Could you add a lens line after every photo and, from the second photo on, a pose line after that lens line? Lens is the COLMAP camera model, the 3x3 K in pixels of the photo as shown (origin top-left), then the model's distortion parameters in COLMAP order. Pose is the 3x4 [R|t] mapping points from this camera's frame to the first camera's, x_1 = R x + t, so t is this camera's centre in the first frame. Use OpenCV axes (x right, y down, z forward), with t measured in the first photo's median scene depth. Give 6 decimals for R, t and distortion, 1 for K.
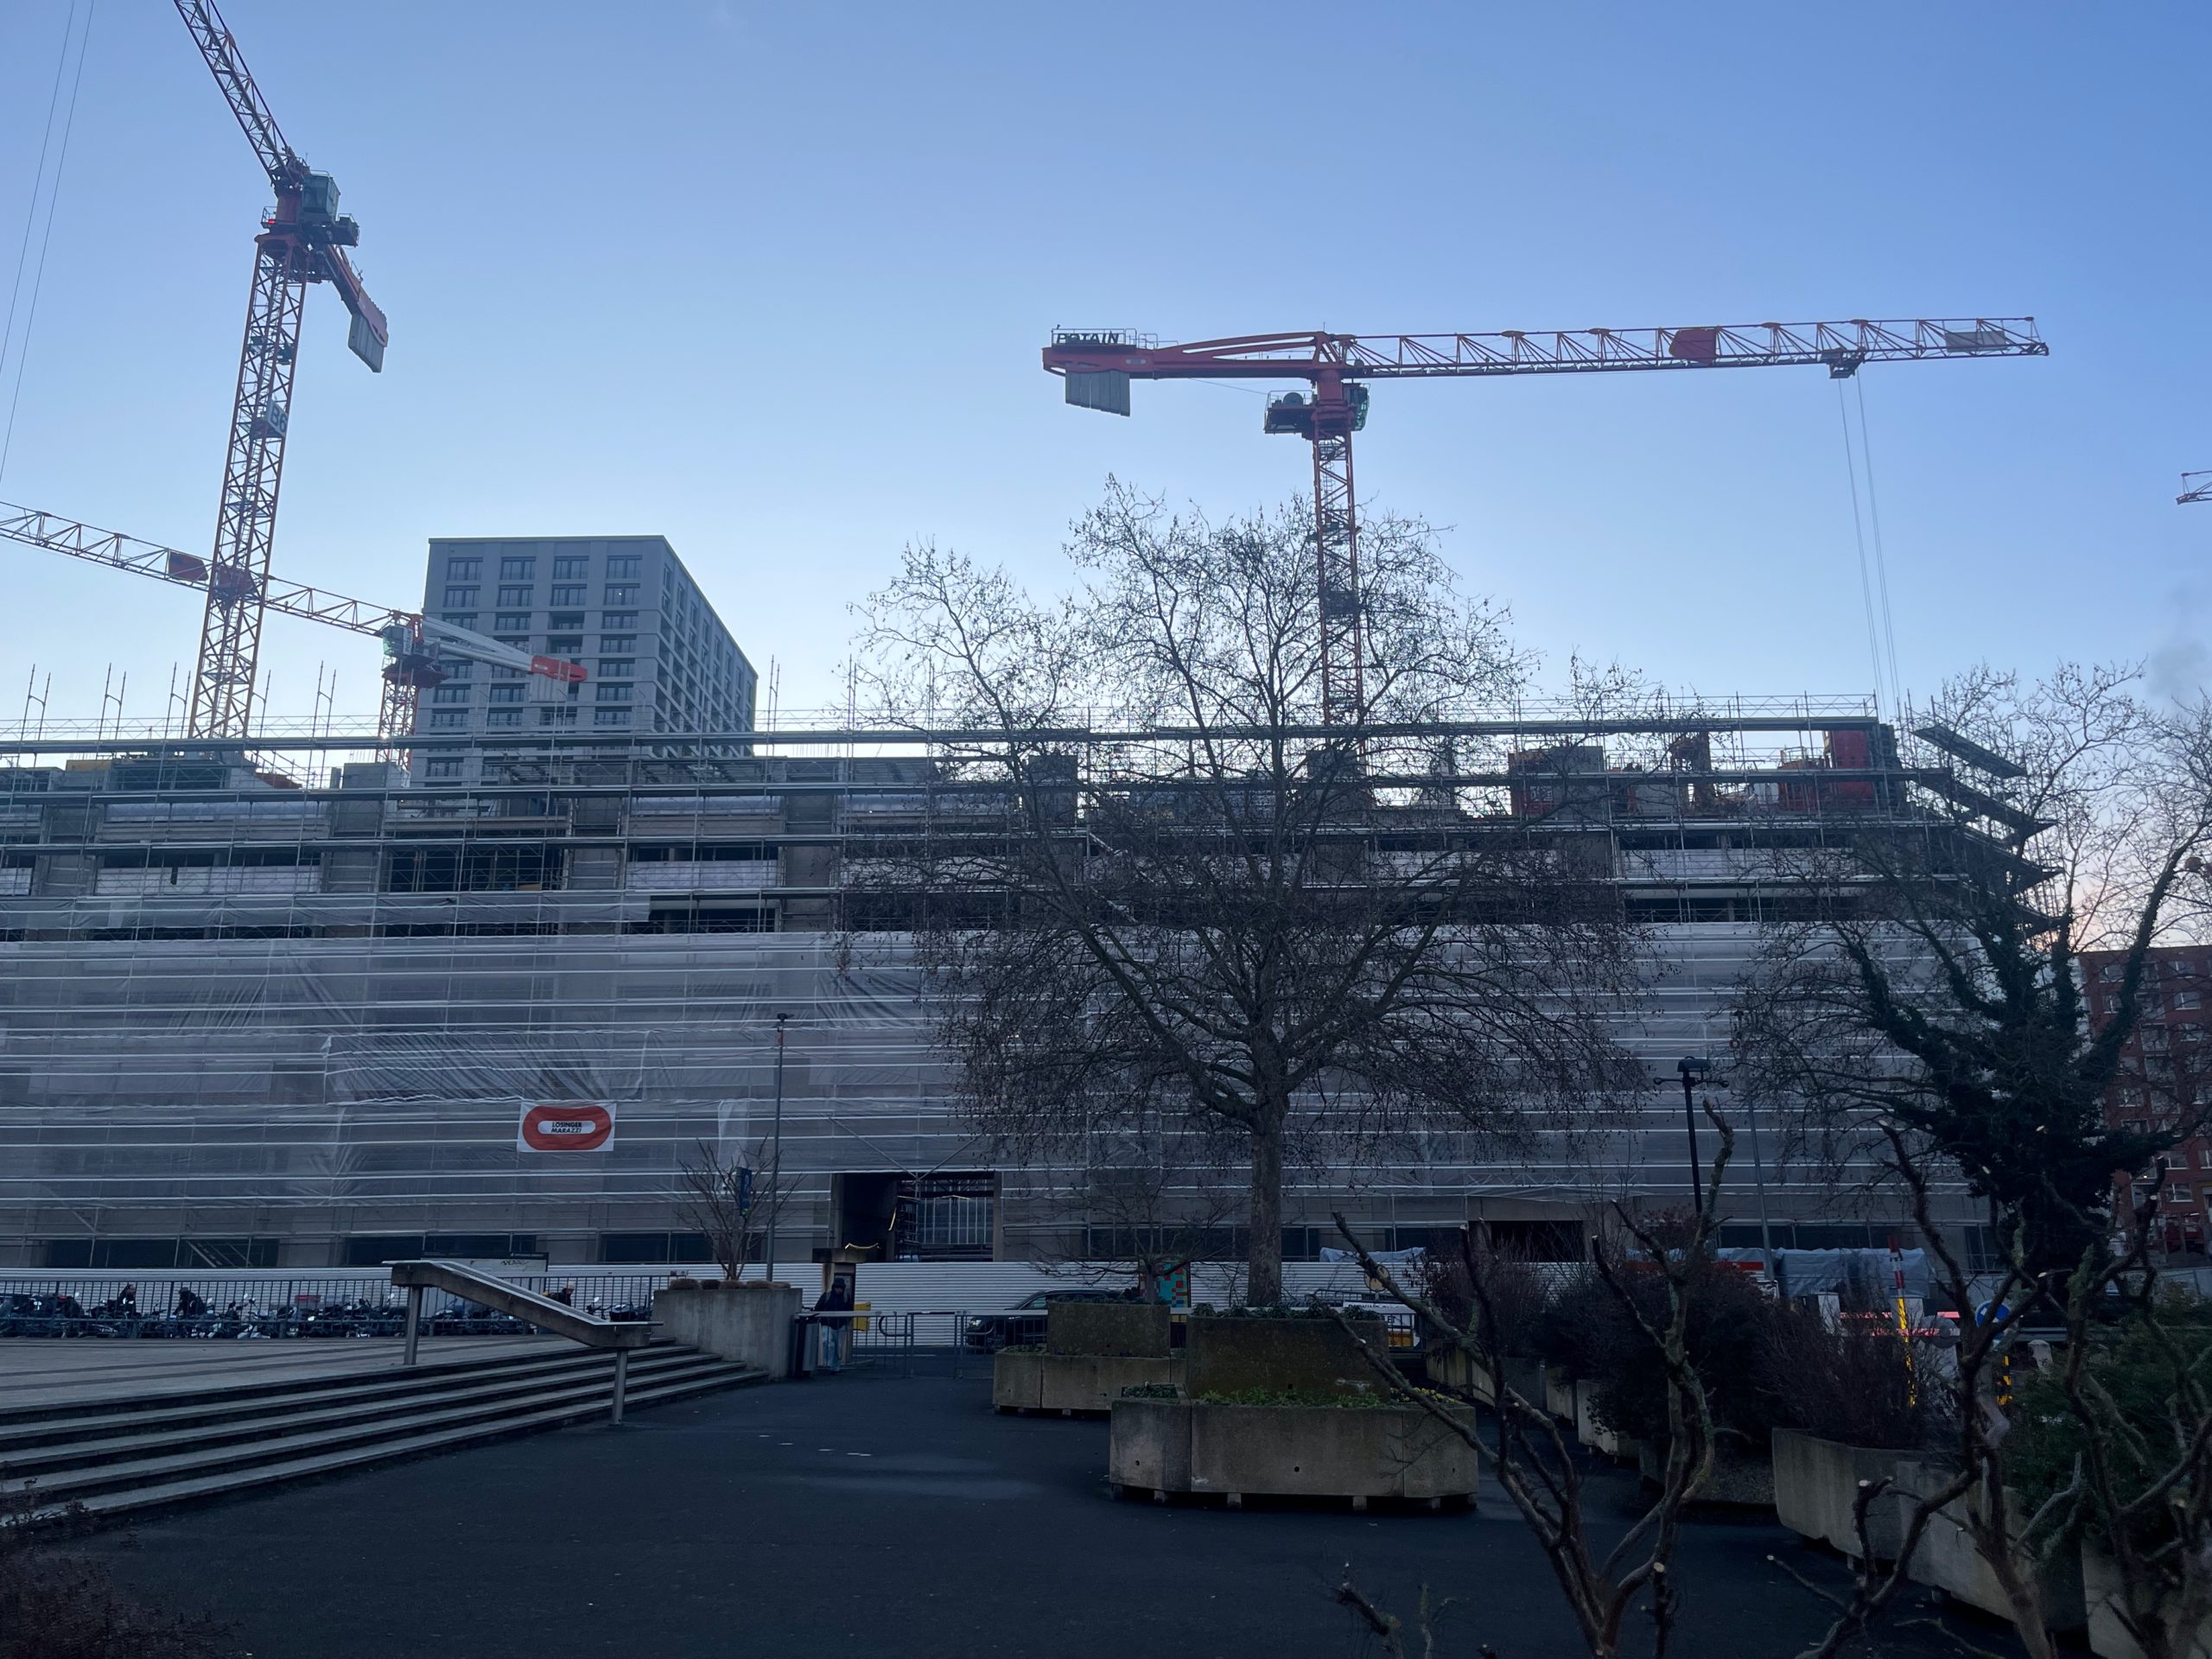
lens RADIAL K [[1687.0, 0, 1105.5], [0, 1687.0, 833.5], [0, 0, 1]] dist [-0.001953, -0.000668]
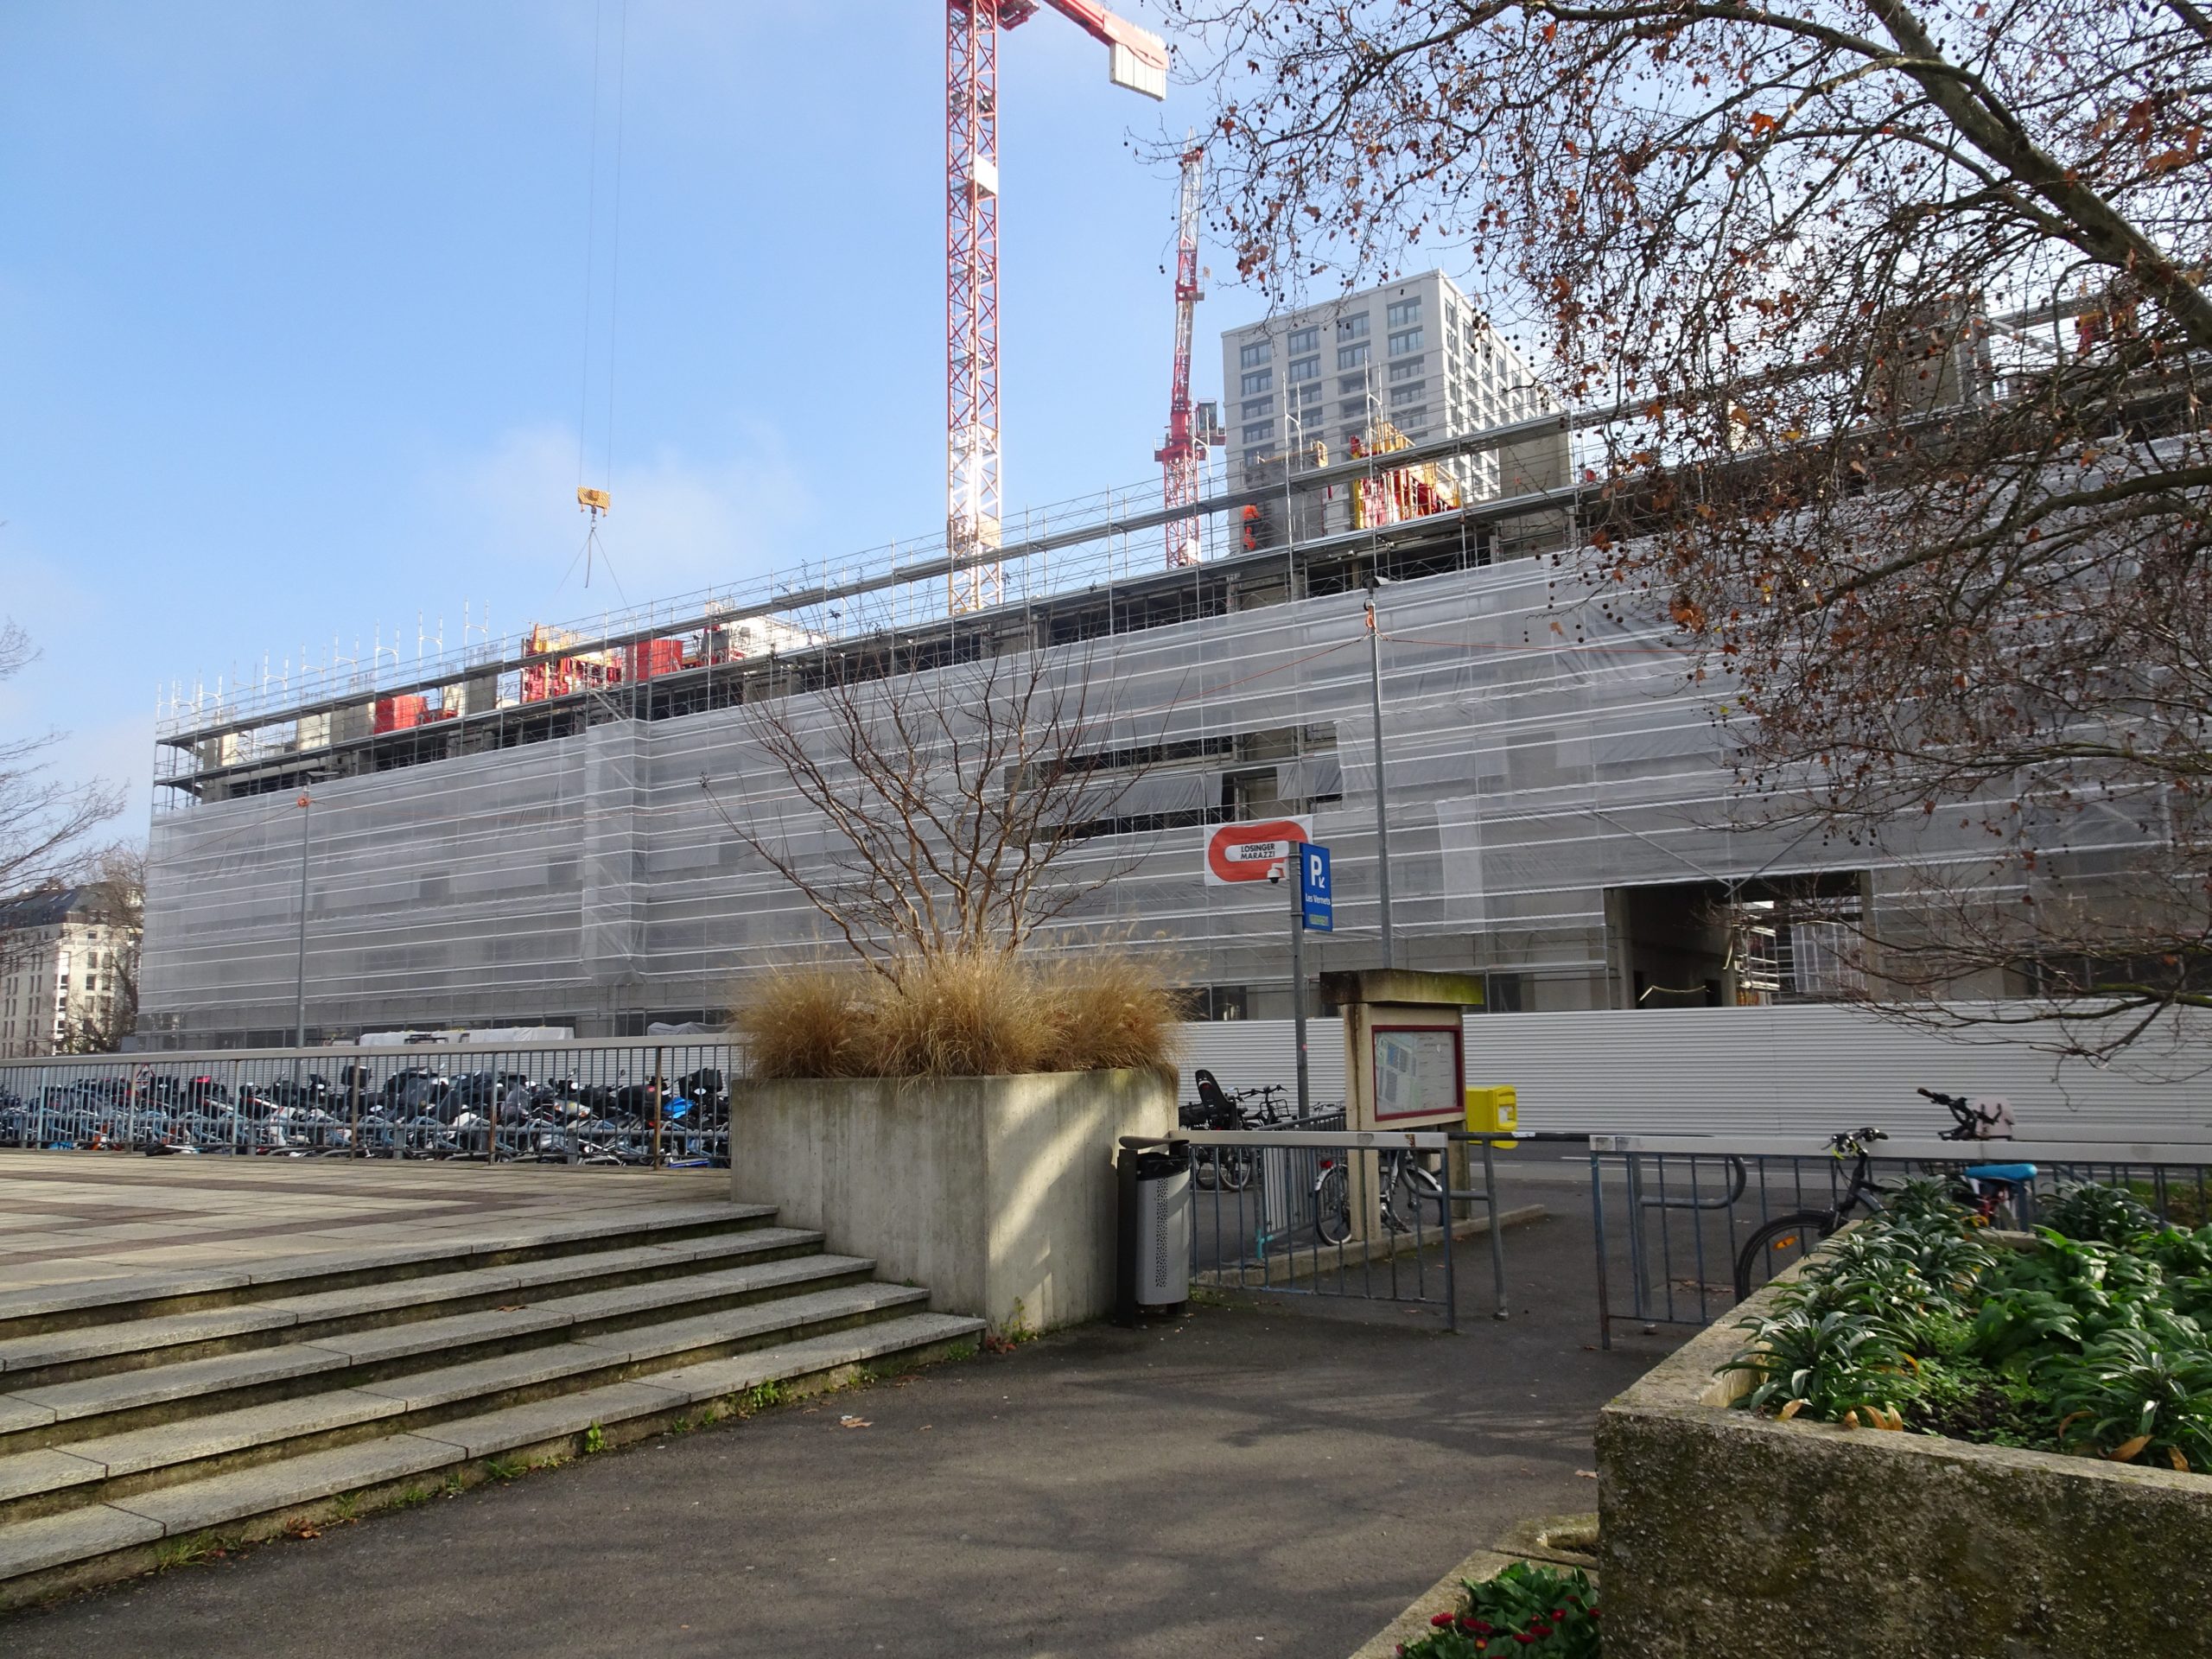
lens RADIAL K [[1584.1, 0, 1114.4], [0, 1584.1, 829.2], [0, 0, 1]] dist [0.002699, 0.000618]
pose [[0.863548, -0.079712, -0.497927, -0.006287], [0.143888, 0.985327, 0.091804, 0.086020], [0.483303, -0.150923, 0.862346, 0.327534]]
